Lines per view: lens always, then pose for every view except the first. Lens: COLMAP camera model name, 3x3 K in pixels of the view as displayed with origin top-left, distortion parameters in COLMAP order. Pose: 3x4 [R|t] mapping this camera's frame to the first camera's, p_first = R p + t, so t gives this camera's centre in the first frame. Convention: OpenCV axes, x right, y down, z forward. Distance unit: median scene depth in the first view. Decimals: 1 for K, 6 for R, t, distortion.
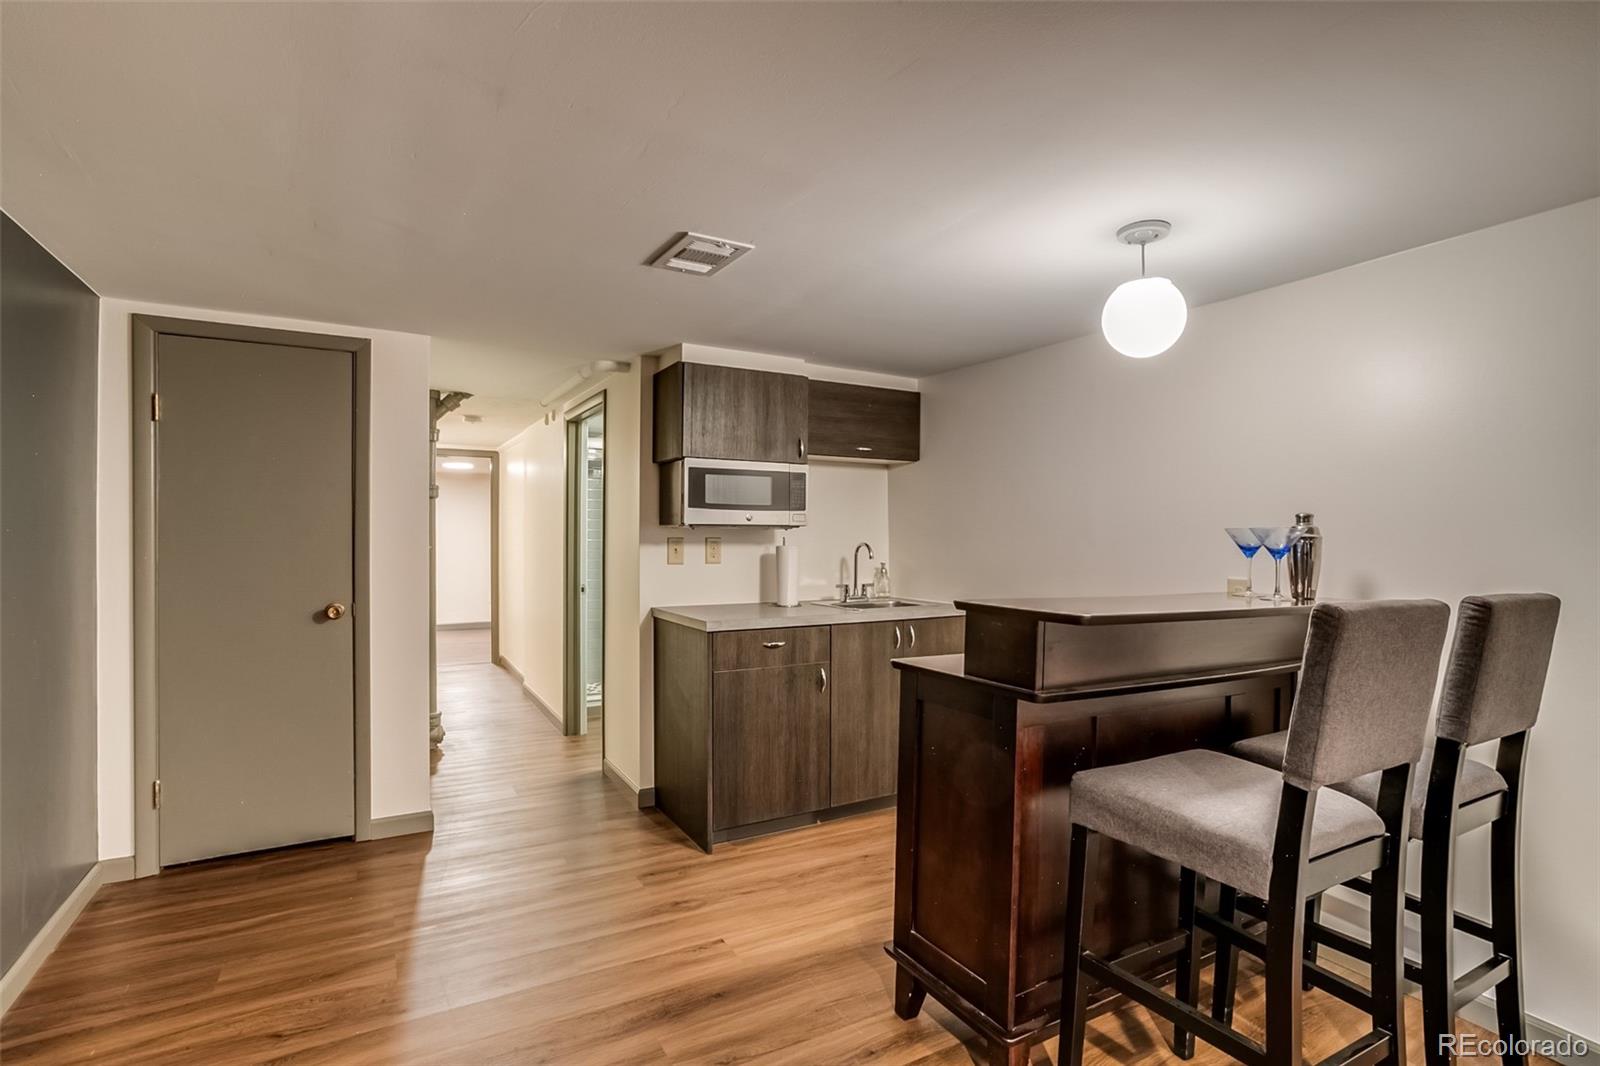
lens RADIAL K [[779.3, 0, 795.1], [0, 779.3, 534.6], [0, 0, 1]] dist [0.004454, 0.002419]
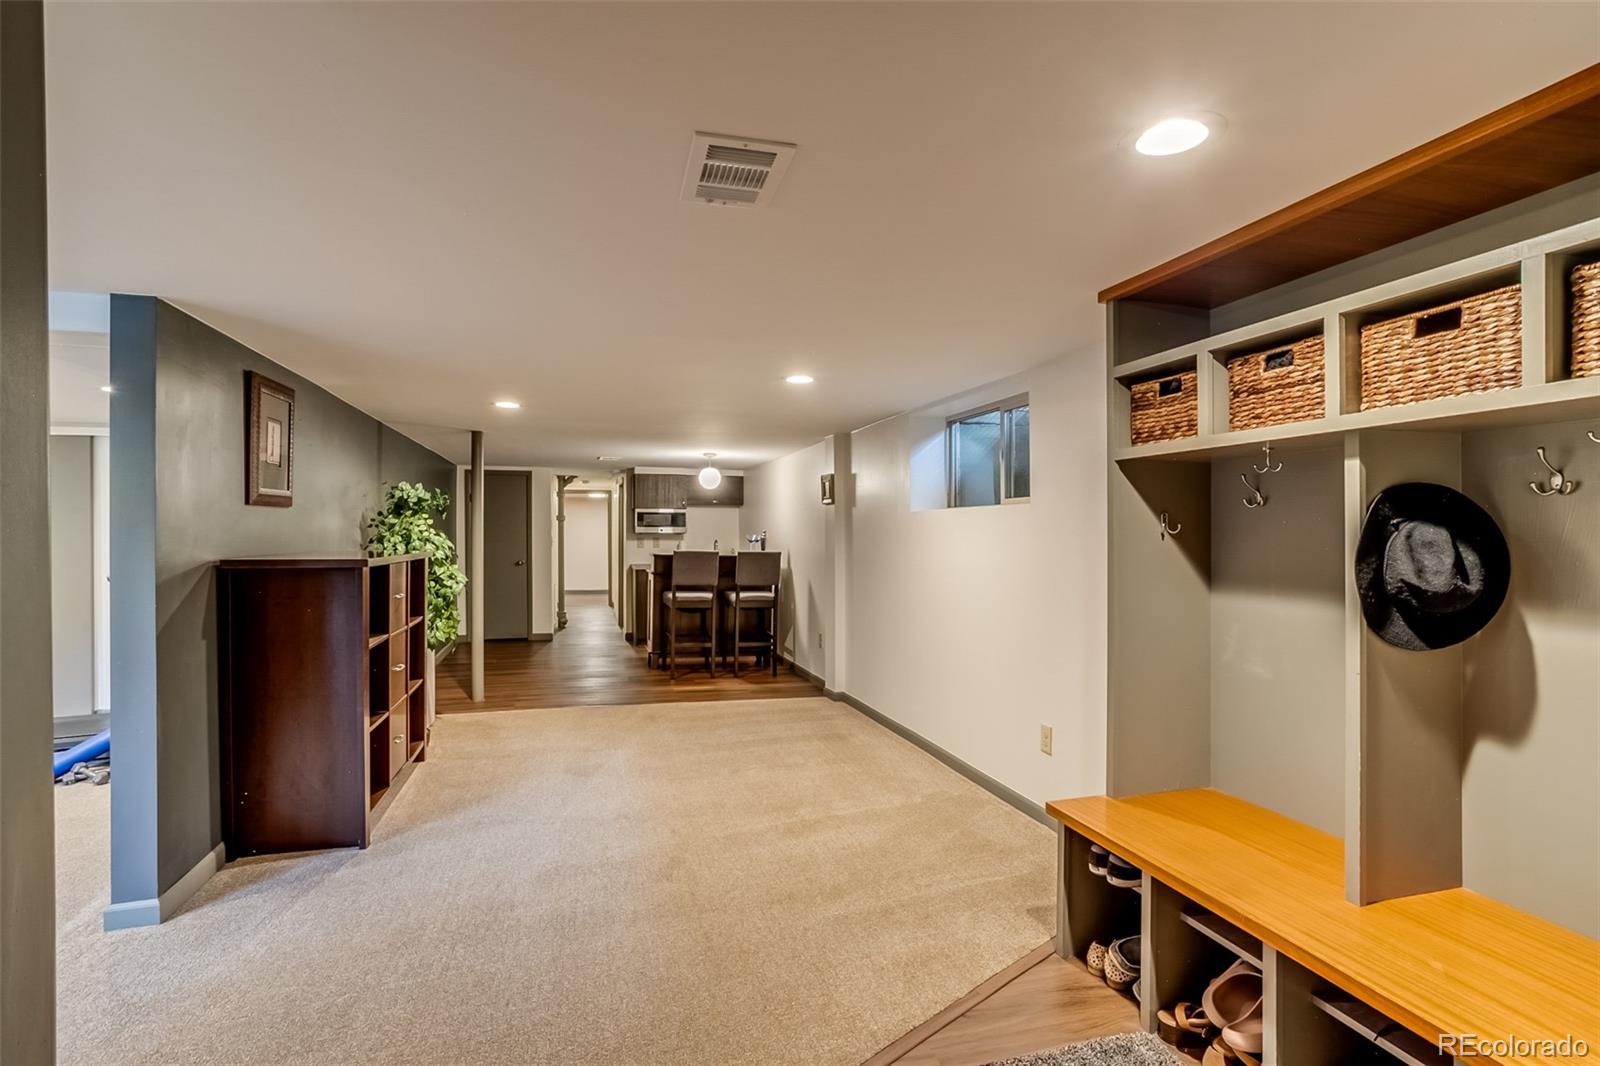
lens RADIAL K [[779.3, 0, 796.5], [0, 779.3, 532.7], [0, 0, 1]] dist [0.004454, 0.002419]
pose [[0.974288, 0.000222, -0.225306, 1.018271], [-0.000218, 1.000000, 0.000041, -0.013562], [0.225306, 0.000009, 0.974288, -1.532798]]
